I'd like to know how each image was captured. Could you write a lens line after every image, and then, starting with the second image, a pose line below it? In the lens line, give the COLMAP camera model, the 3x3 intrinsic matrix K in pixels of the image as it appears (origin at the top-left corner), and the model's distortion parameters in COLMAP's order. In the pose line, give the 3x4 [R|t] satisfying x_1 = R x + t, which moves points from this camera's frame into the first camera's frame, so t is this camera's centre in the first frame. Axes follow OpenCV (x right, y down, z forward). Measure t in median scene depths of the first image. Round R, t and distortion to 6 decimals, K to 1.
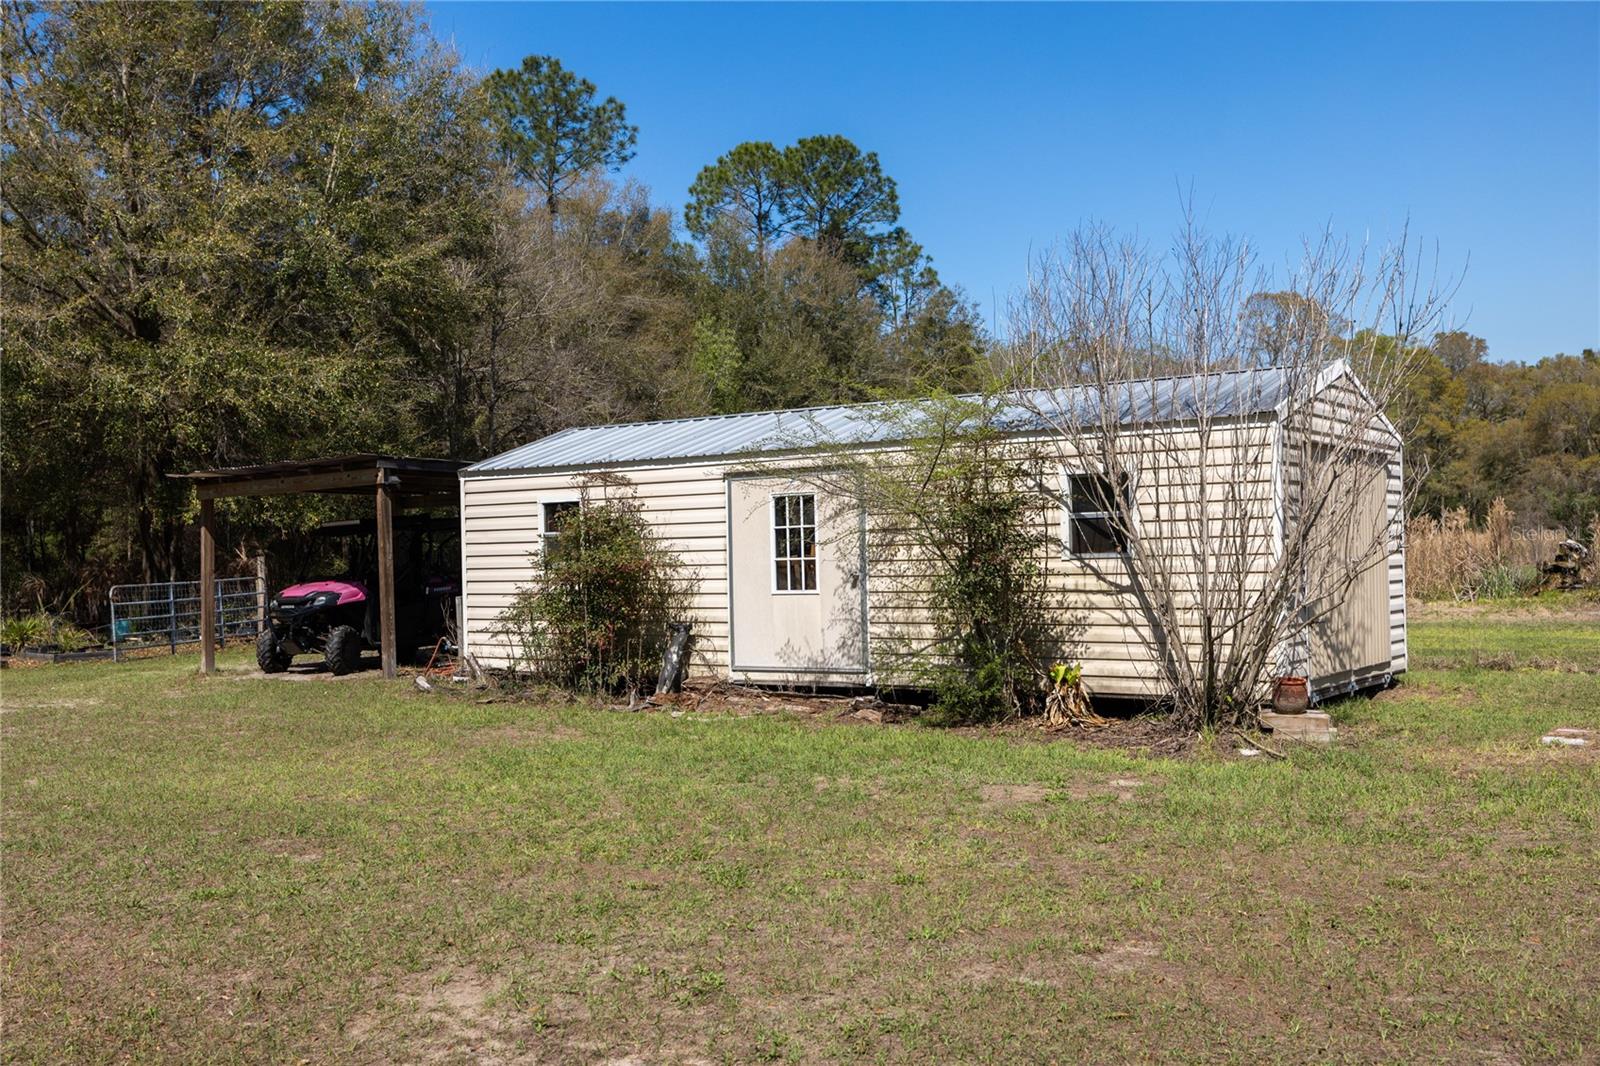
lens RADIAL K [[1607.5, 0, 800.9], [0, 1607.5, 534.5], [0, 0, 1]] dist [0.007220, 0.000000]
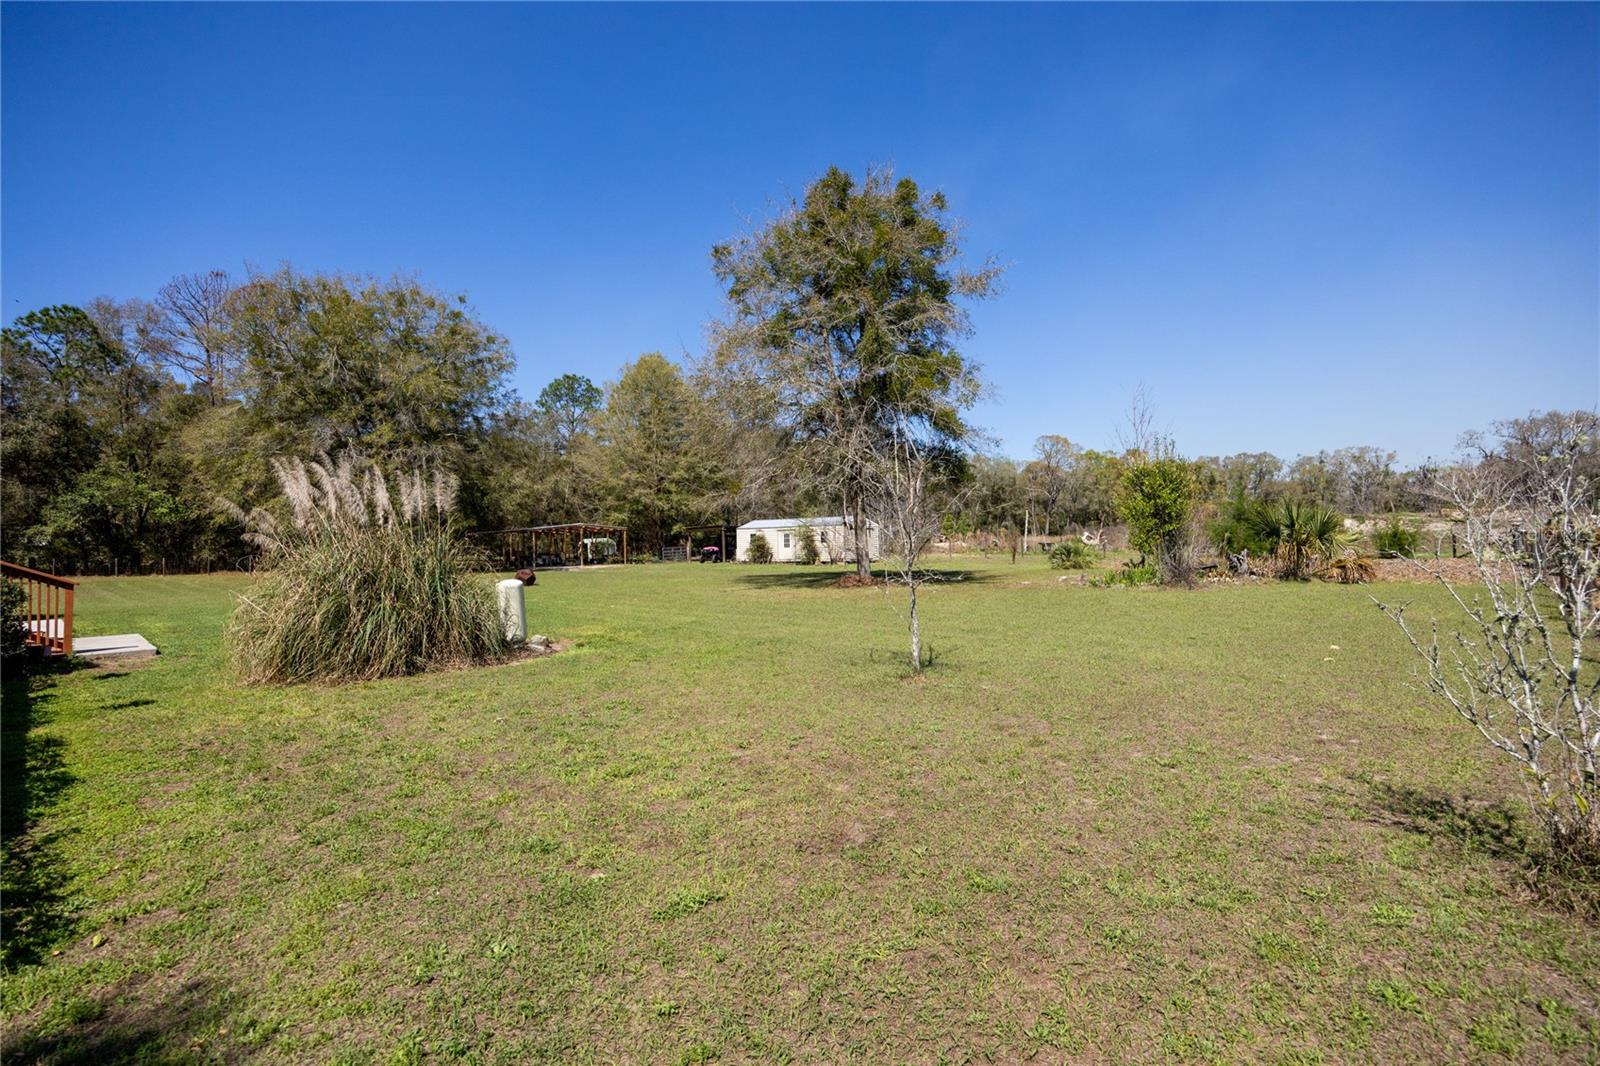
lens RADIAL K [[739.9, 0, 799.2], [0, 739.9, 526.3], [0, 0, 1]] dist [-0.016276, 0.000303]
pose [[0.995450, 0.003940, -0.095206, 0.280398], [-0.004687, 0.999960, -0.007624, -0.025917], [0.095172, 0.008035, 0.995428, -1.708590]]
